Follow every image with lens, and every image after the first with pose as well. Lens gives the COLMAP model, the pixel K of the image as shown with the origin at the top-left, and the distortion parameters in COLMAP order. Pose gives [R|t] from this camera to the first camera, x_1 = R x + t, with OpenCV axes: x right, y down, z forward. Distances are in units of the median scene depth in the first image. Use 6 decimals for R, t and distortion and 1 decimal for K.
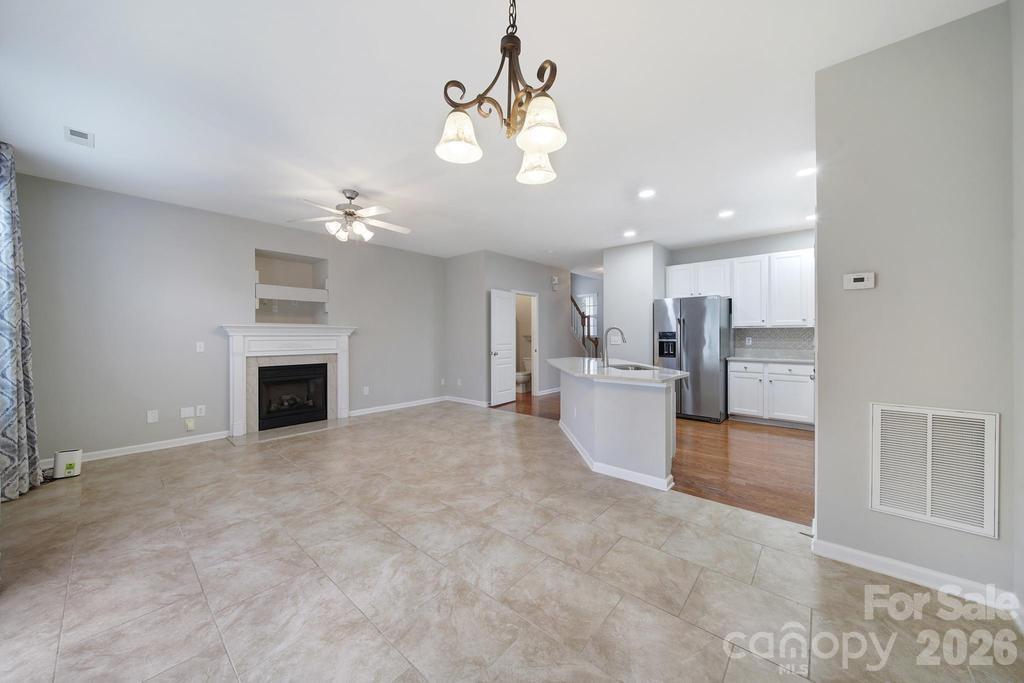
lens RADIAL K [[360.8, 0, 512.0], [0, 360.8, 341.5], [0, 0, 1]] dist [-0.002017, -0.000223]
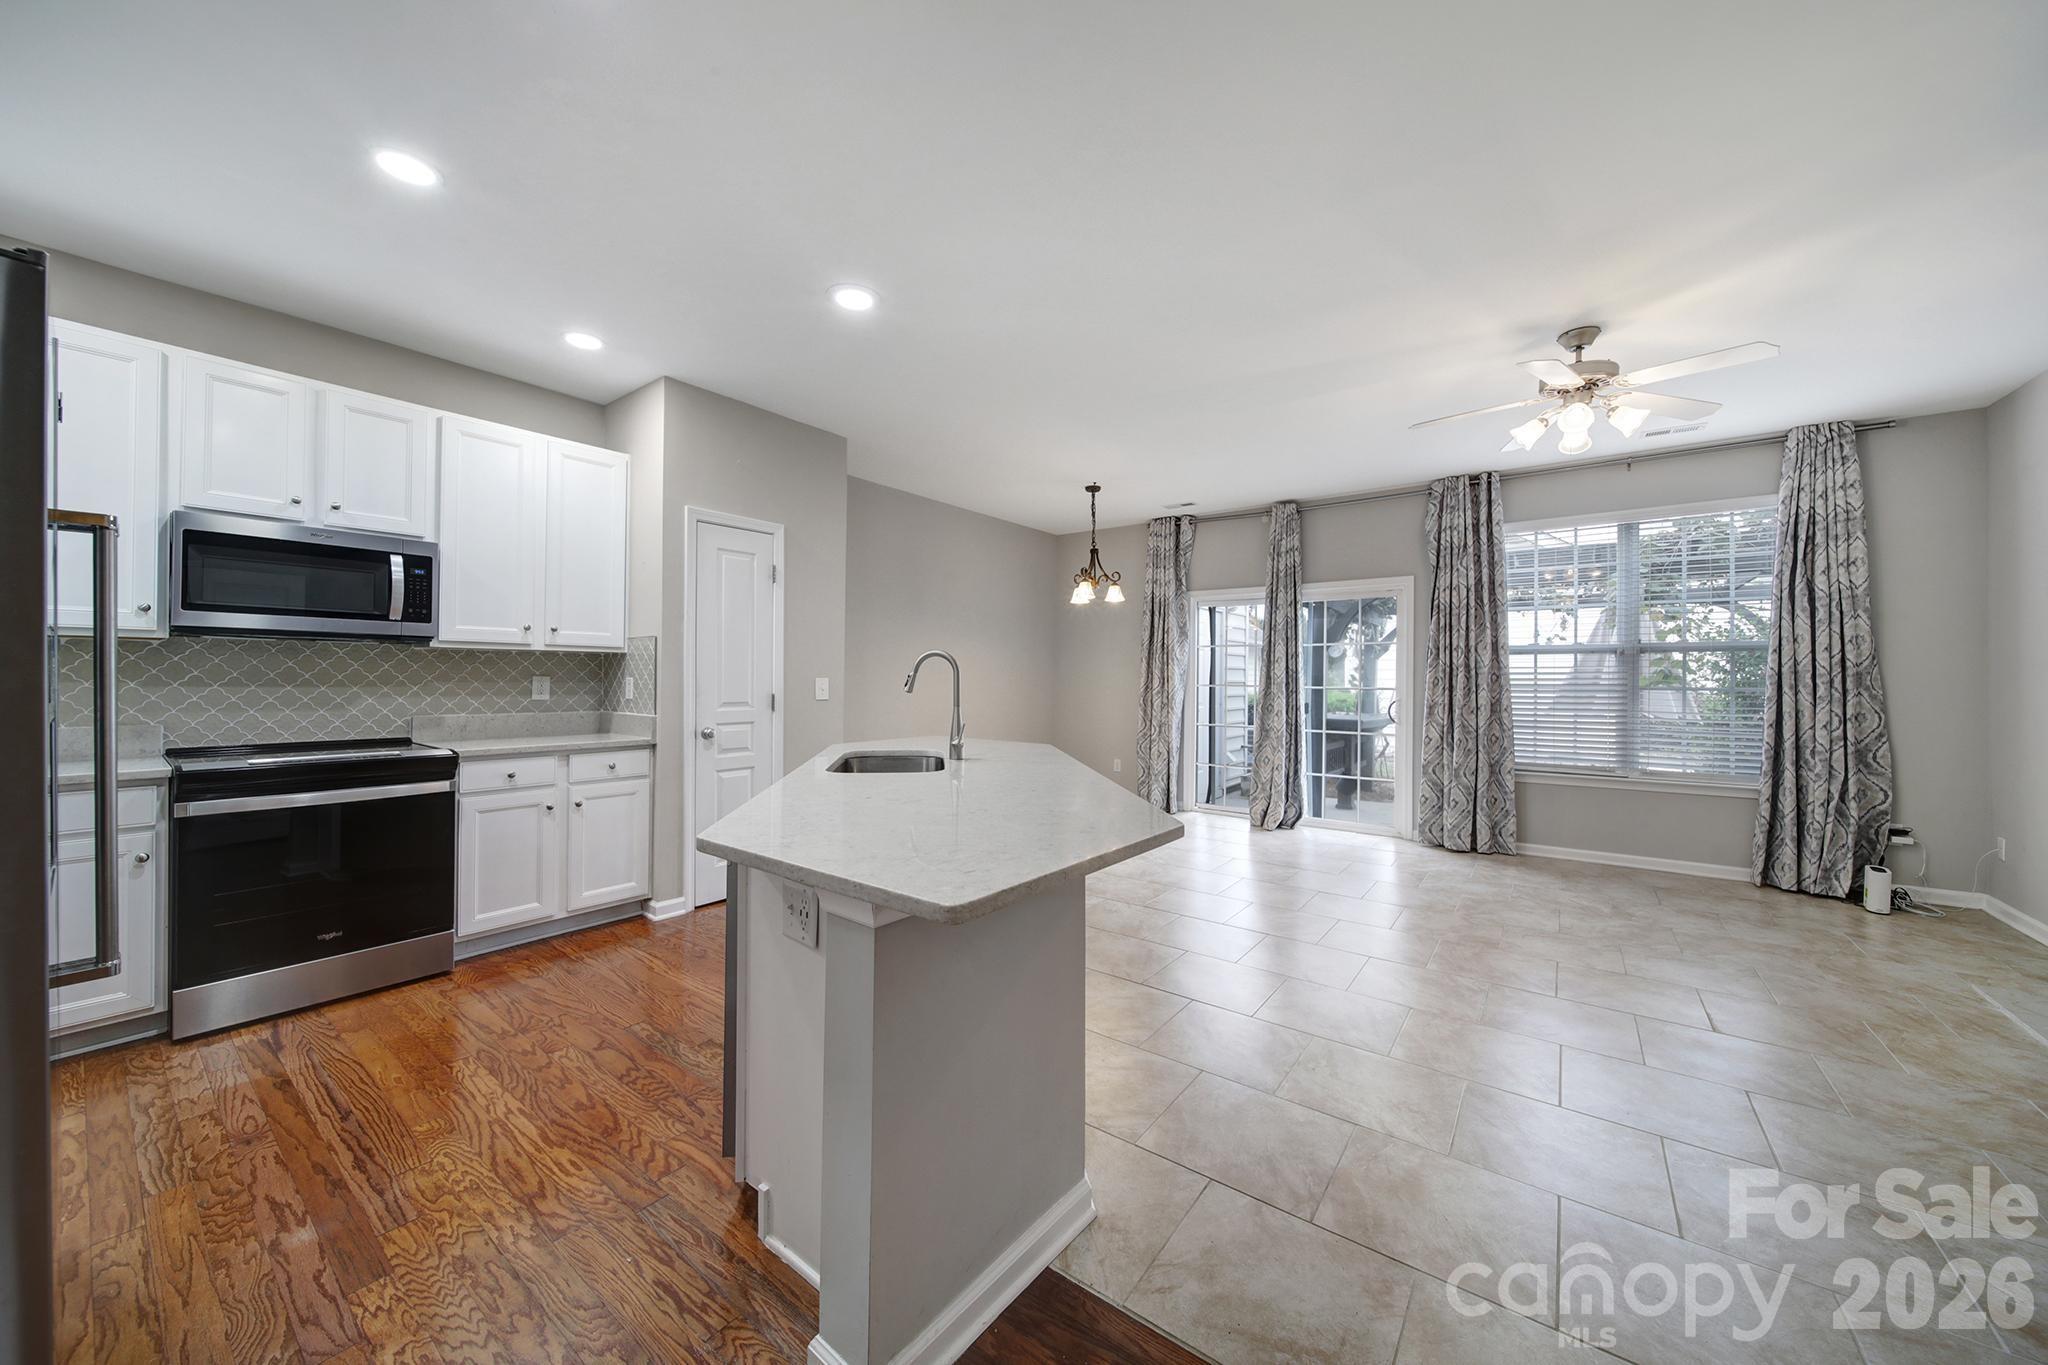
lens RADIAL K [[712.8, 0, 1020.8], [0, 712.8, 674.8], [0, 0, 1]] dist [-0.000608, -0.002256]
pose [[-0.997571, -0.004371, -0.069527, 0.259733], [-0.005253, 0.999908, 0.012519, -0.027174], [0.069466, 0.012854, -0.997502, 1.839637]]
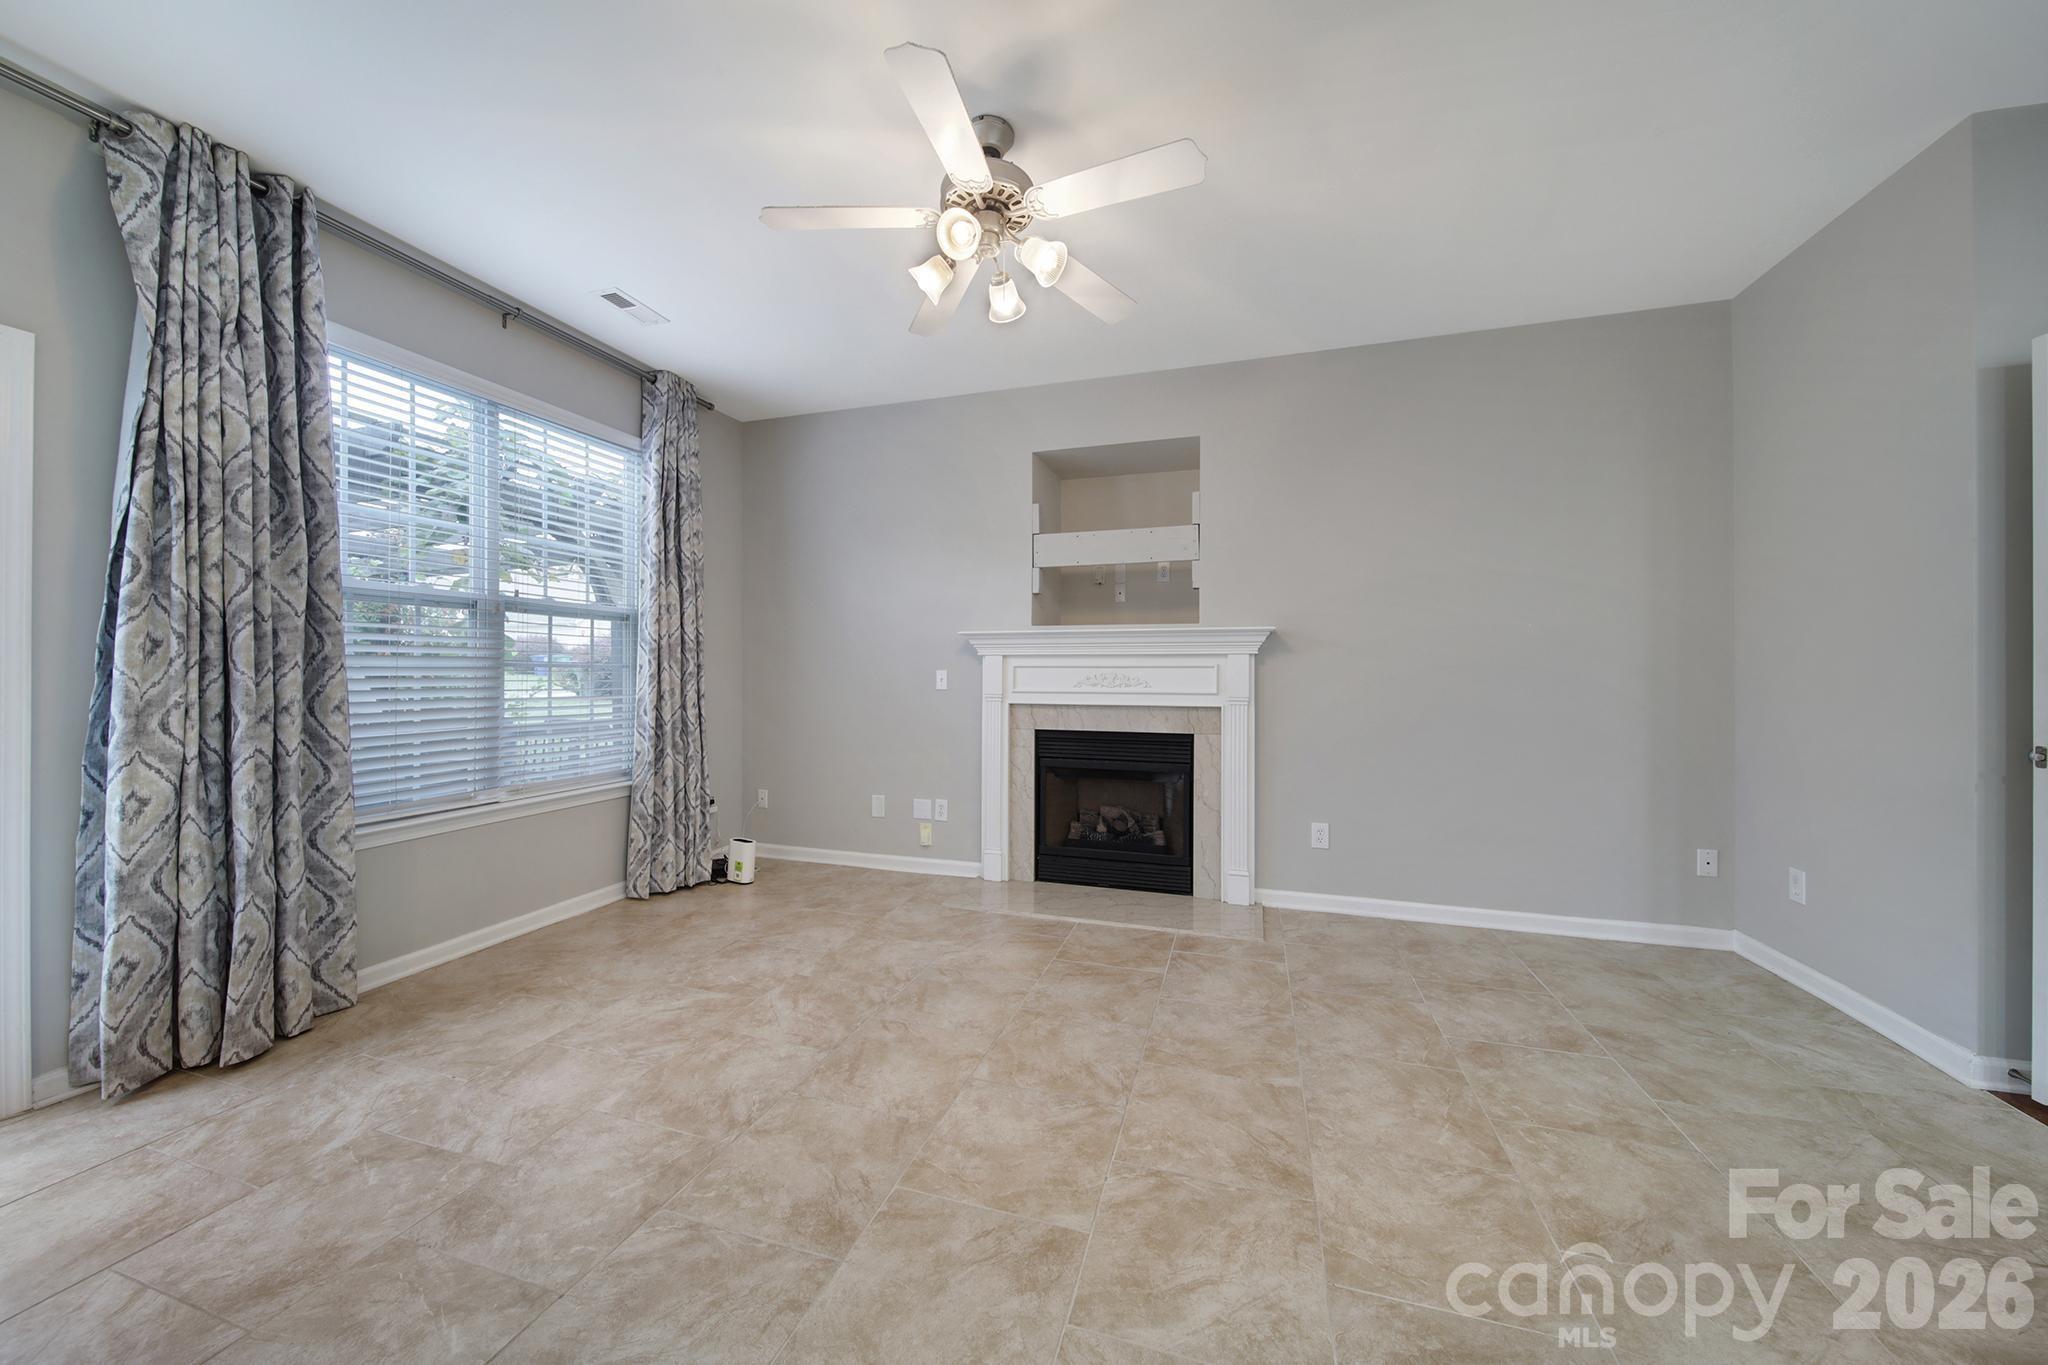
lens RADIAL K [[712.8, 0, 1020.8], [0, 712.8, 674.8], [0, 0, 1]] dist [-0.000608, -0.002256]
pose [[0.400632, 0.002927, -0.916234, 0.076229], [-0.018987, 0.999807, -0.005108, 0.013582], [0.916042, 0.019443, 0.400610, 0.829470]]
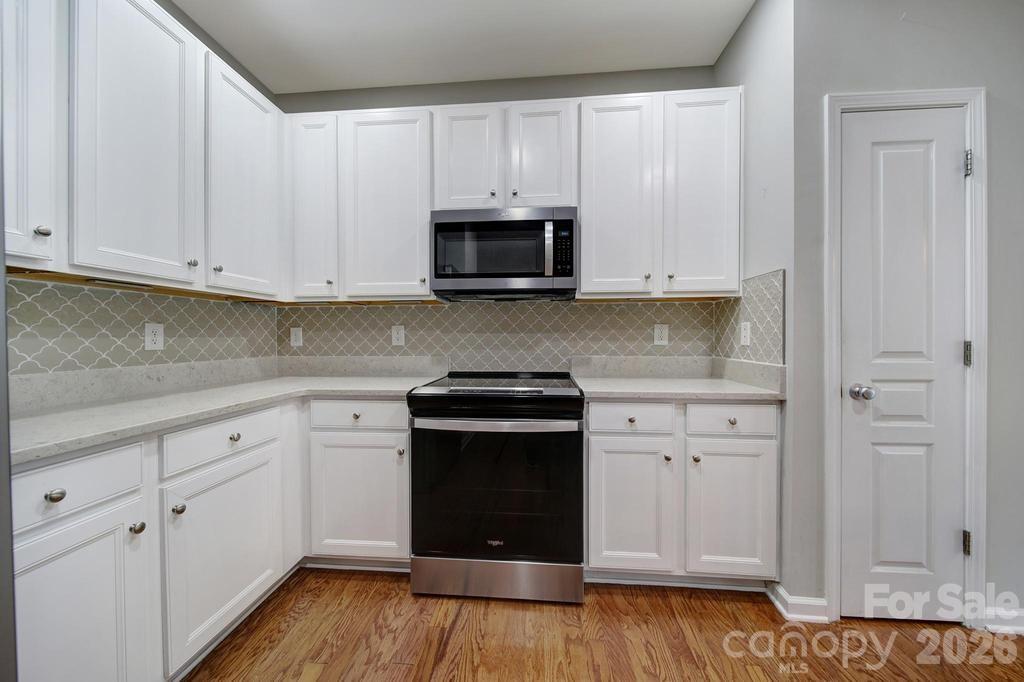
lens RADIAL K [[360.8, 0, 512.0], [0, 360.8, 341.0], [0, 0, 1]] dist [-0.002017, -0.000223]
pose [[-0.595758, -0.004193, 0.803153, 0.555570], [0.018578, 0.999647, 0.019000, 0.003662], [-0.802949, 0.026241, -0.595469, 1.304796]]
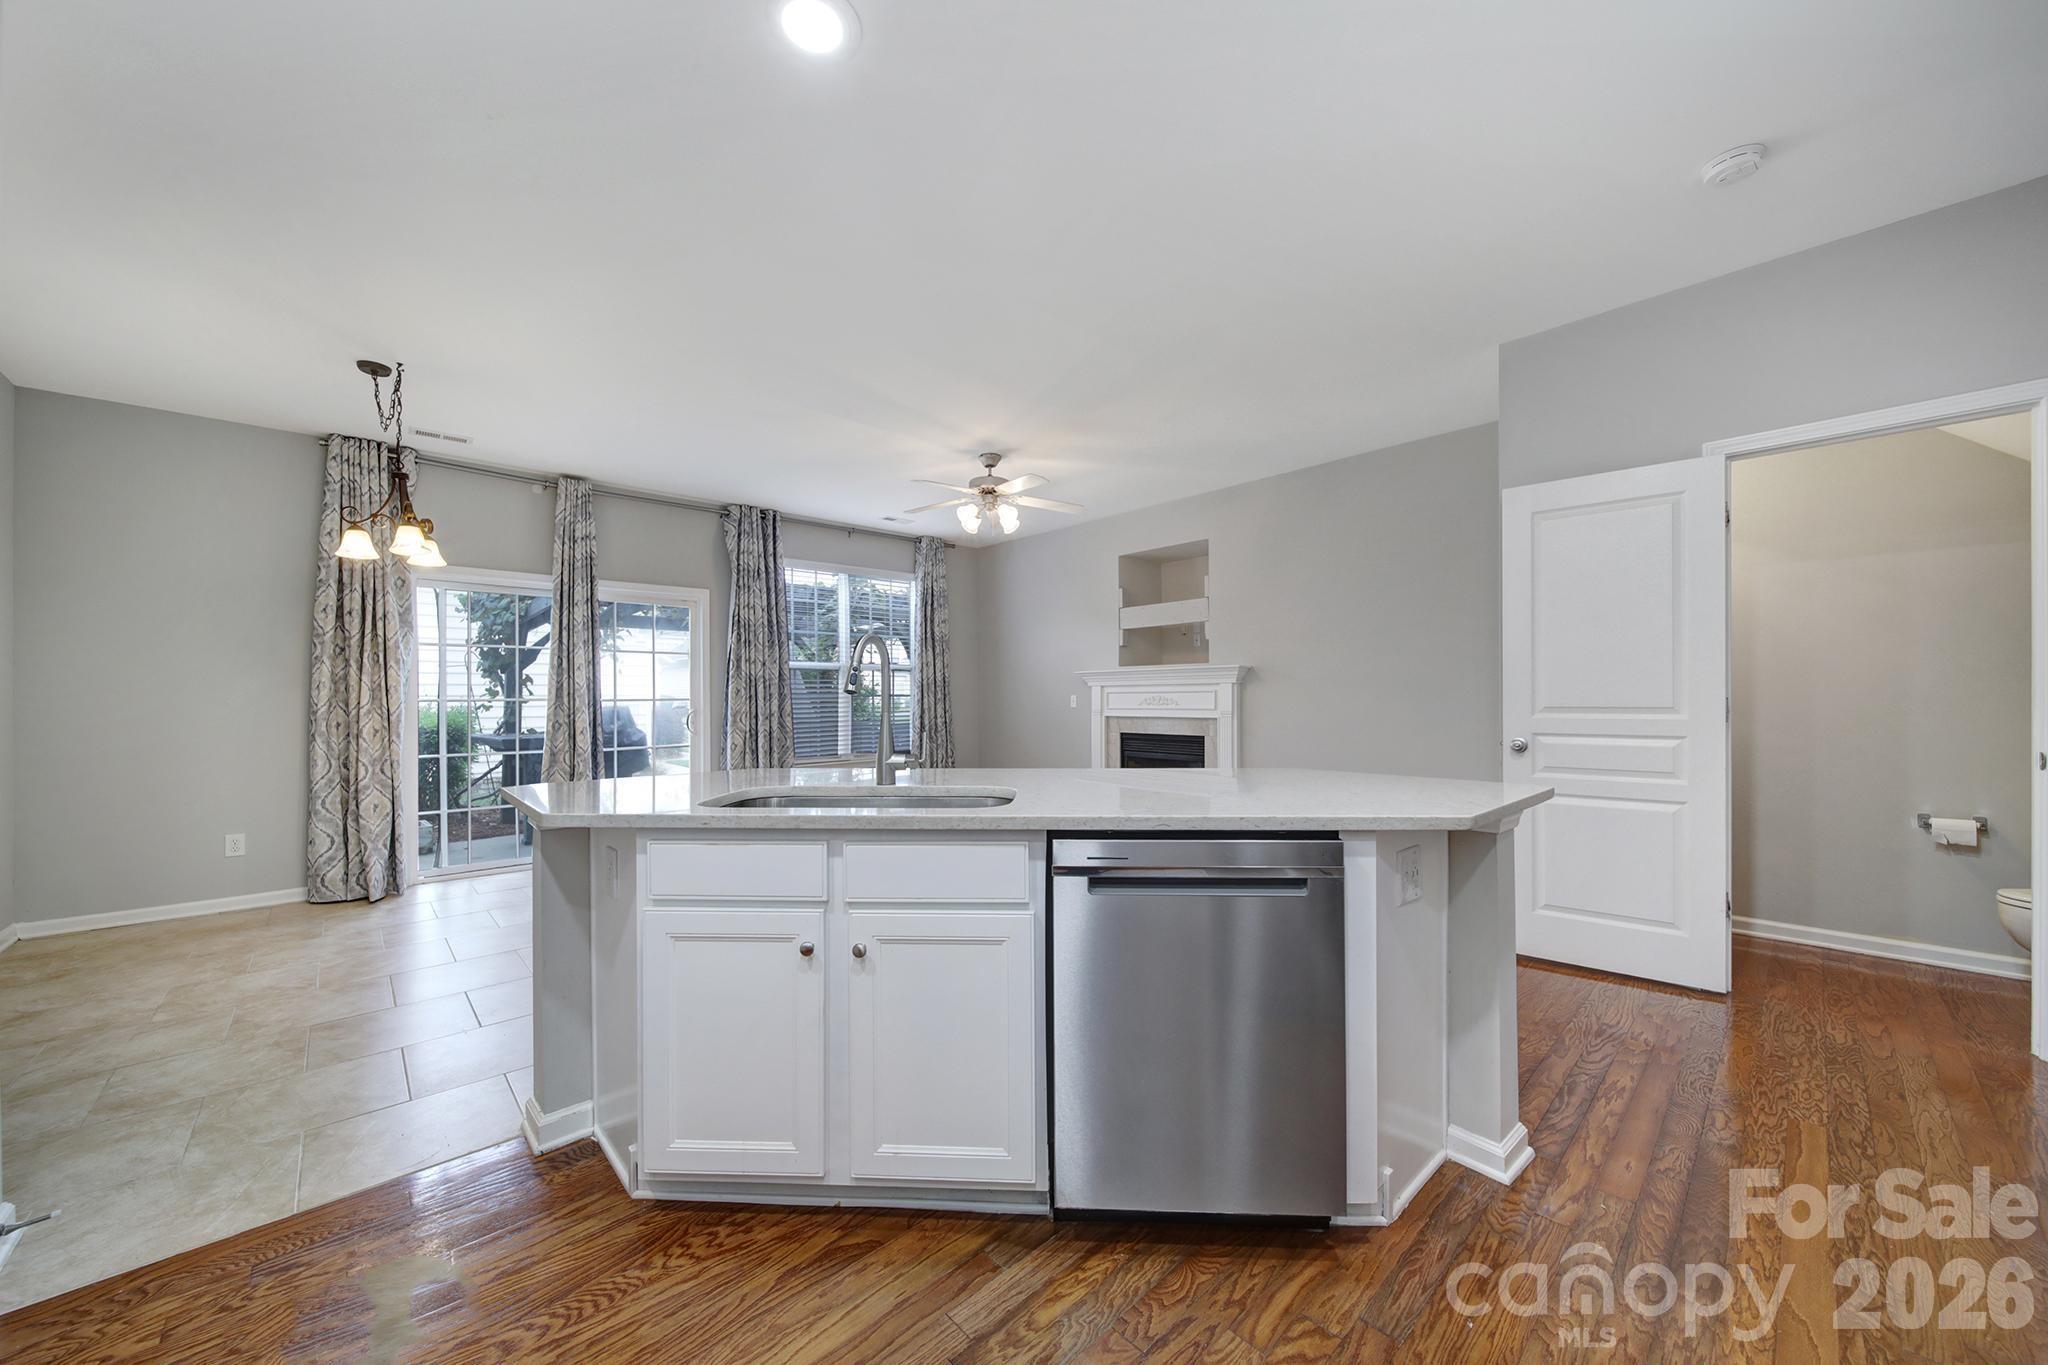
lens RADIAL K [[730.3, 0, 1012.3], [0, 730.3, 696.4], [0, 0, 1]] dist [-0.001155, -0.000167]
pose [[-0.115774, 0.001854, -0.993274, 0.847204], [-0.008535, 0.999959, 0.002861, 0.001613], [0.993239, 0.008809, -0.115753, 1.228140]]
